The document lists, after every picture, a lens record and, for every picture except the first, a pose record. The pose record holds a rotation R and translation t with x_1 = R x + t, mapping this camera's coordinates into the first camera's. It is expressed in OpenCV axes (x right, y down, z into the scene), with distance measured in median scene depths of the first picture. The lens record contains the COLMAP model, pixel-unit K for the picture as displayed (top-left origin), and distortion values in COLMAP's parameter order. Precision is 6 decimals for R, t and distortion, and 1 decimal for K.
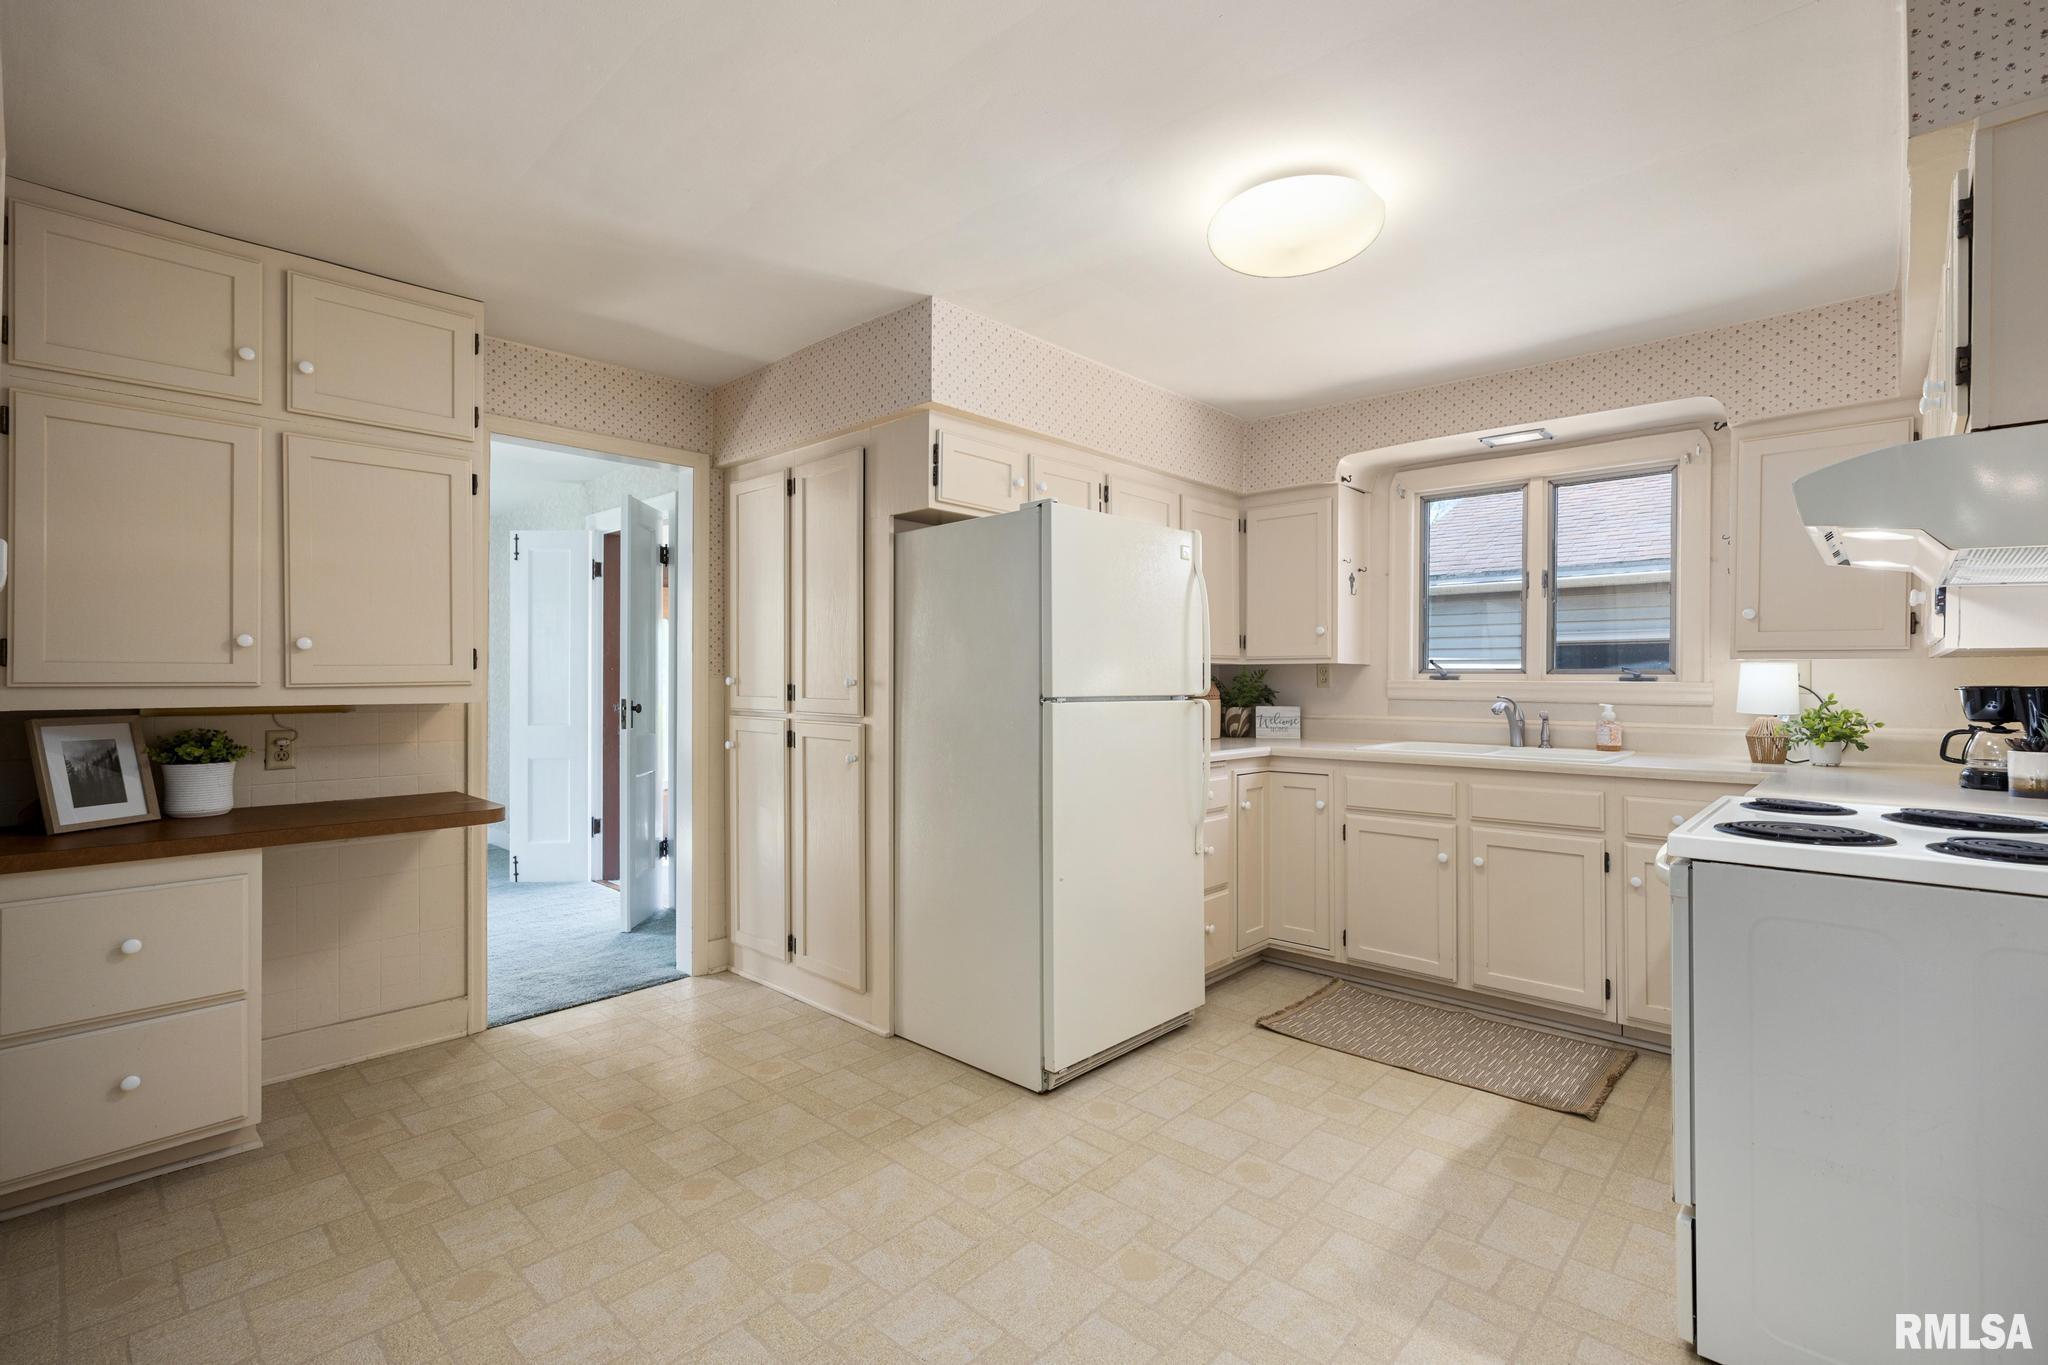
lens RADIAL K [[907.5, 0, 1052.1], [0, 907.5, 684.7], [0, 0, 1]] dist [-0.003470, -0.000006]
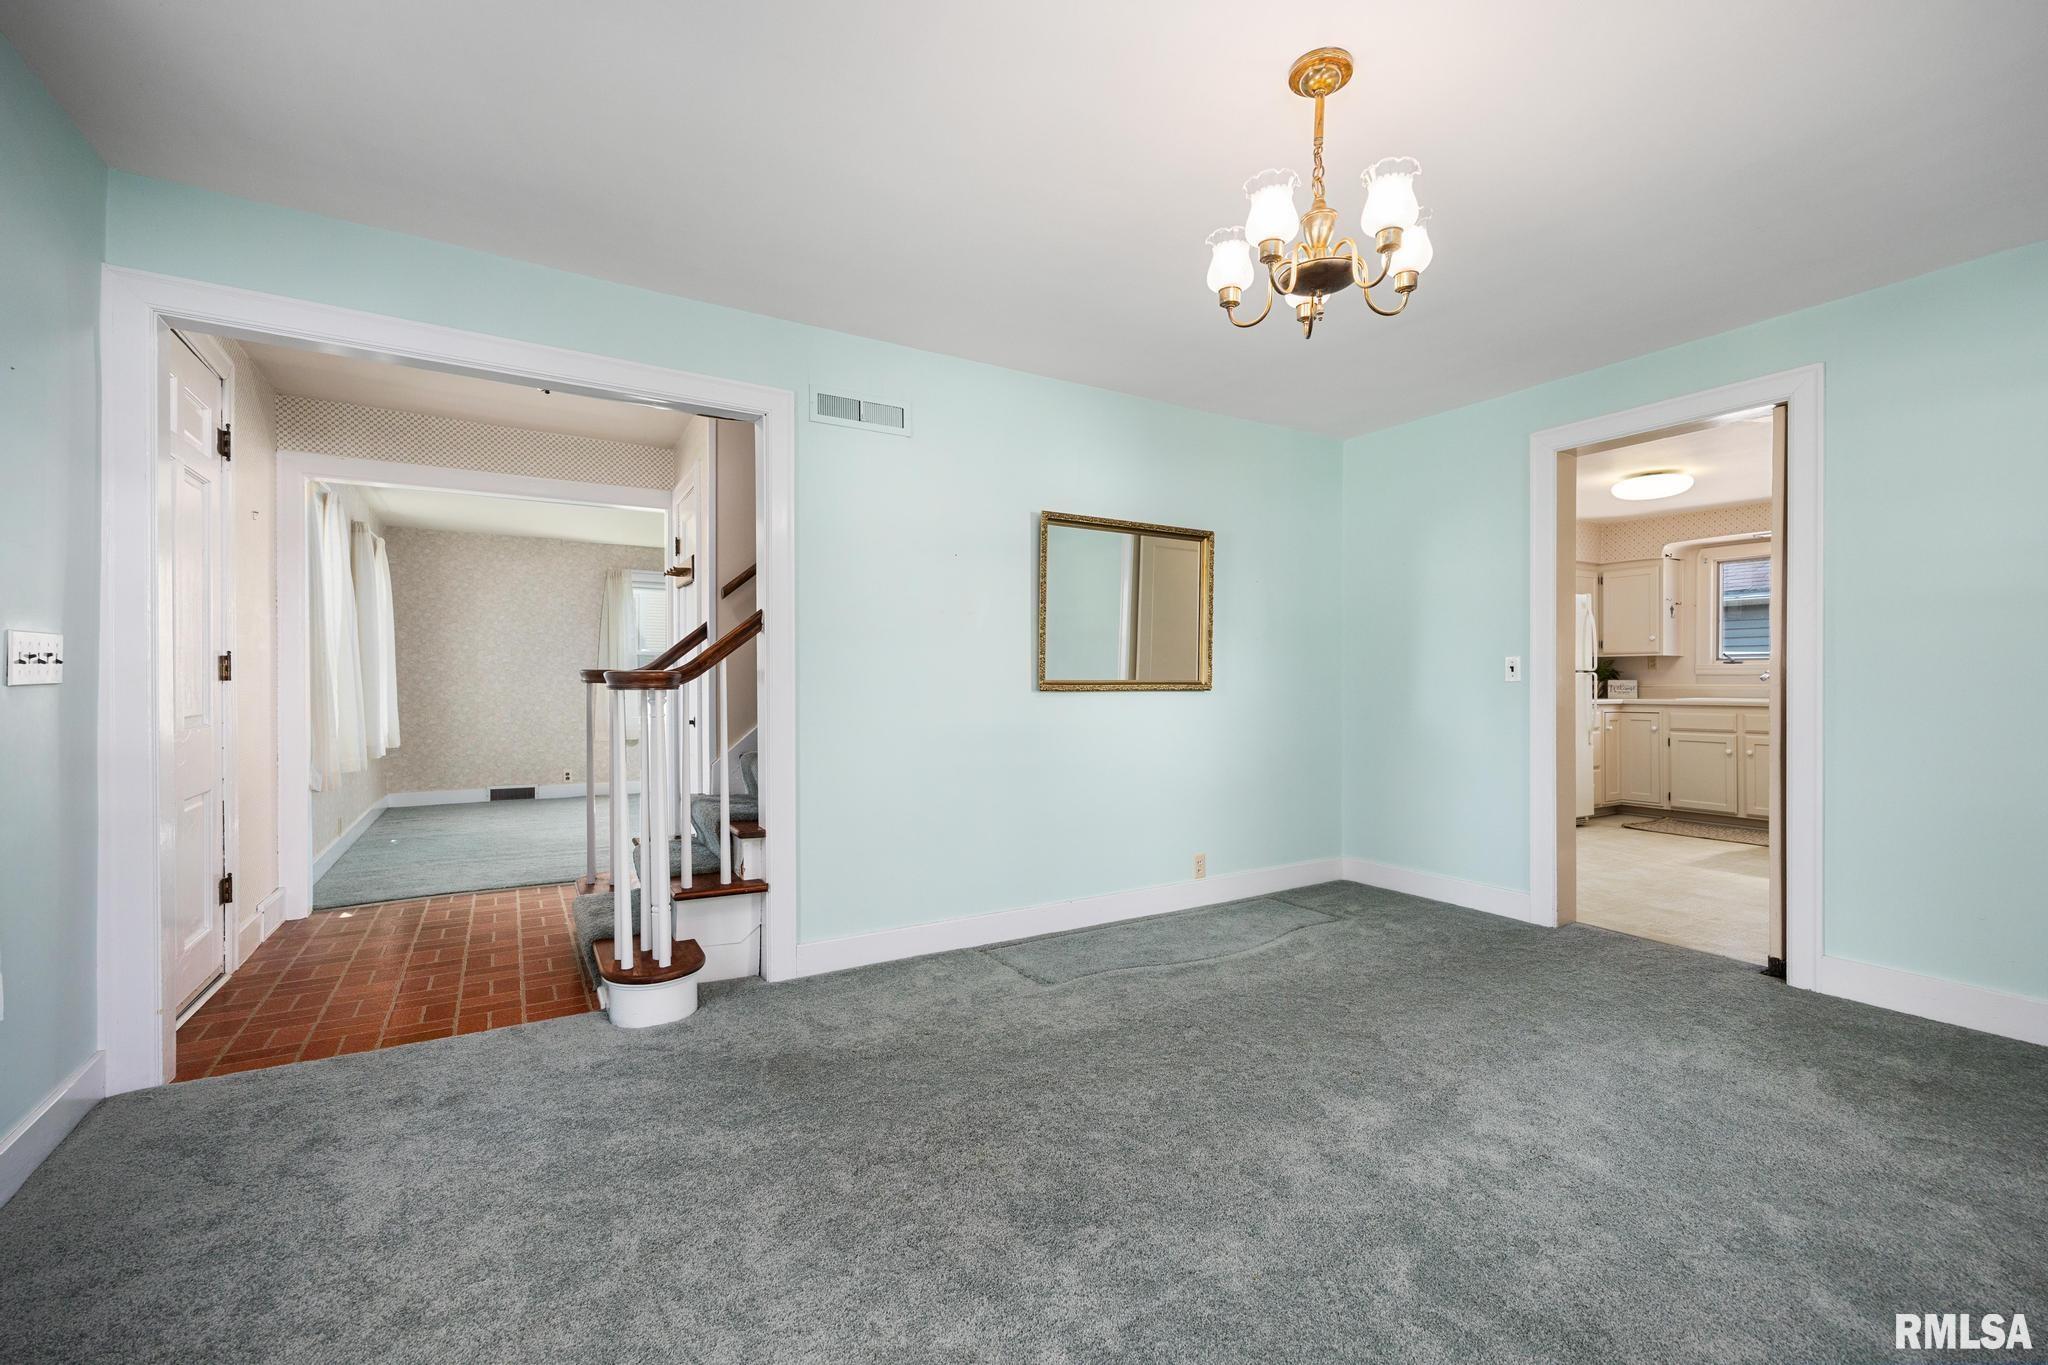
lens RADIAL K [[861.5, 0, 1039.7], [0, 861.5, 685.7], [0, 0, 1]] dist [0.014740, -0.000097]
pose [[0.957358, -0.003125, -0.288887, -0.431592], [0.003601, 0.999993, 0.001116, 0.034942], [0.288881, -0.002109, 0.957363, -1.172433]]
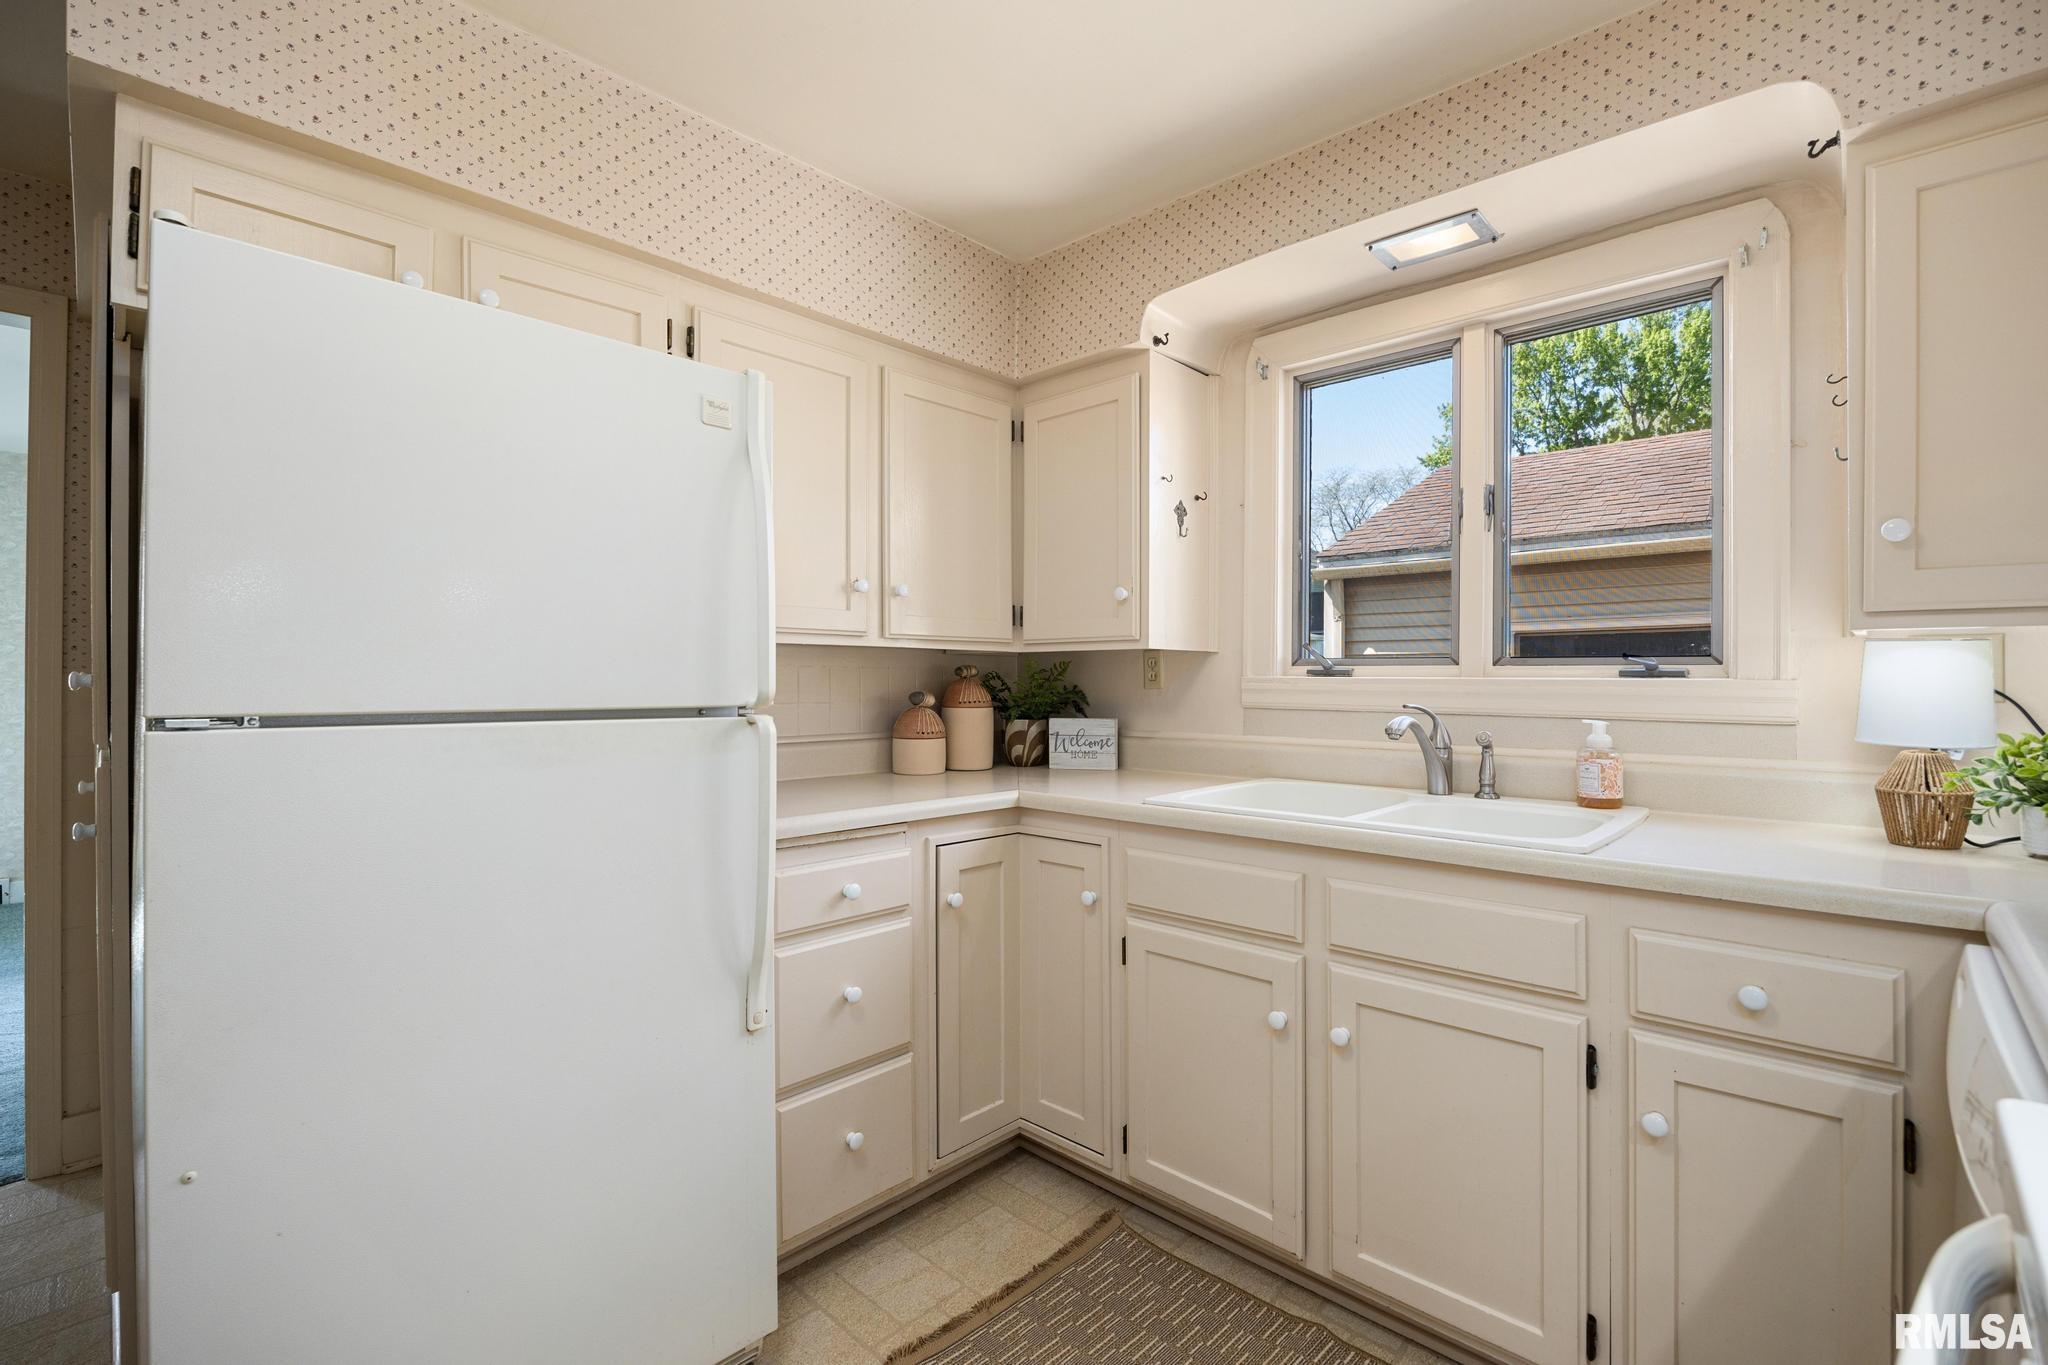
lens RADIAL K [[893.4, 0, 1057.9], [0, 893.4, 683.2], [0, 0, 1]] dist [-0.014774, -0.000133]
pose [[0.999989, -0.000968, -0.004590, 0.282799], [0.000962, 0.999999, -0.001300, -0.000168], [0.004591, 0.001296, 0.999989, 0.451516]]
